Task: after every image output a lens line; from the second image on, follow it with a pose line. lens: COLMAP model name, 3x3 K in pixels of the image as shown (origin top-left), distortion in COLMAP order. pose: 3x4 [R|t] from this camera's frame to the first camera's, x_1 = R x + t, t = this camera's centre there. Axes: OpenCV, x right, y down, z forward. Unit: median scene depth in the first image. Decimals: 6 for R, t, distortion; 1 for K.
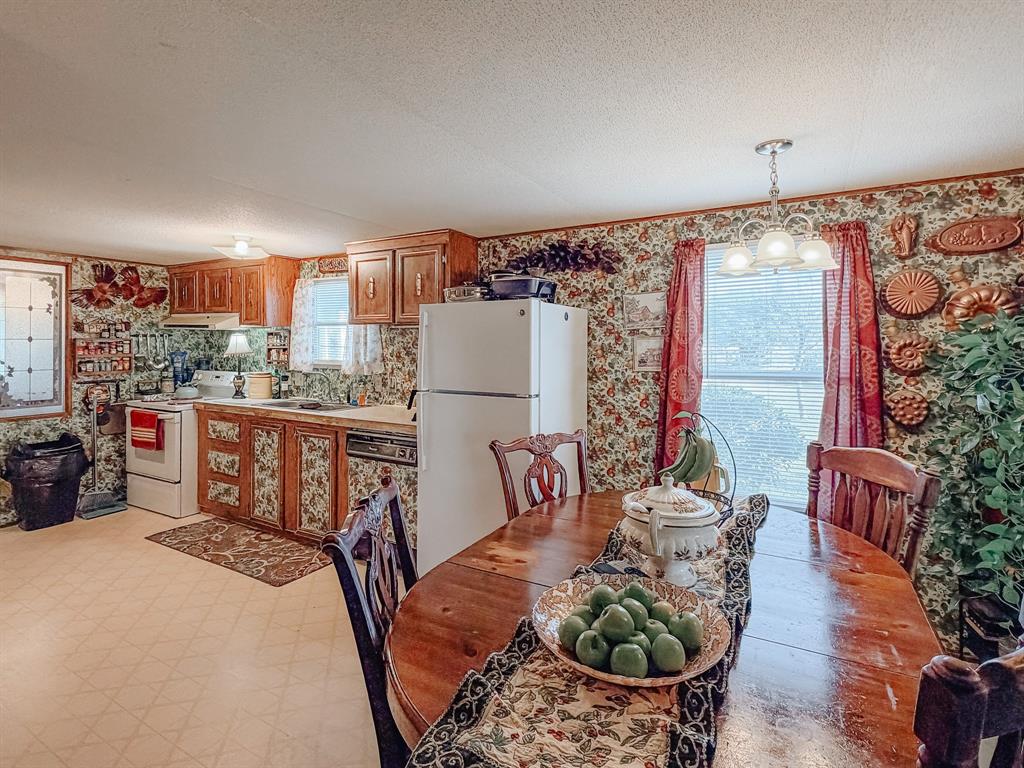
lens RADIAL K [[503.9, 0, 513.4], [0, 503.9, 337.8], [0, 0, 1]] dist [-0.017122, 0.000056]
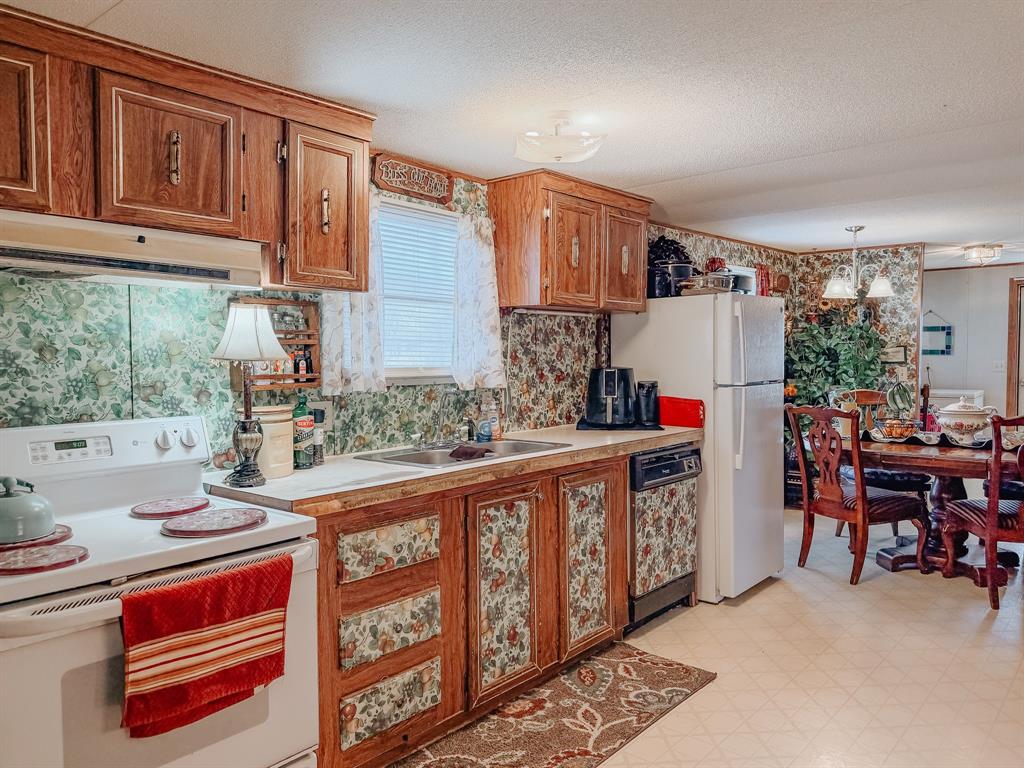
lens RADIAL K [[755.3, 0, 512.0], [0, 755.3, 384.0], [0, 0, 1]] dist [0.050735, -0.001551]
pose [[0.193941, -0.042353, 0.980098, -1.282969], [-0.001190, 0.999057, 0.043408, 0.032111], [-0.981012, -0.009585, 0.193708, 0.881184]]
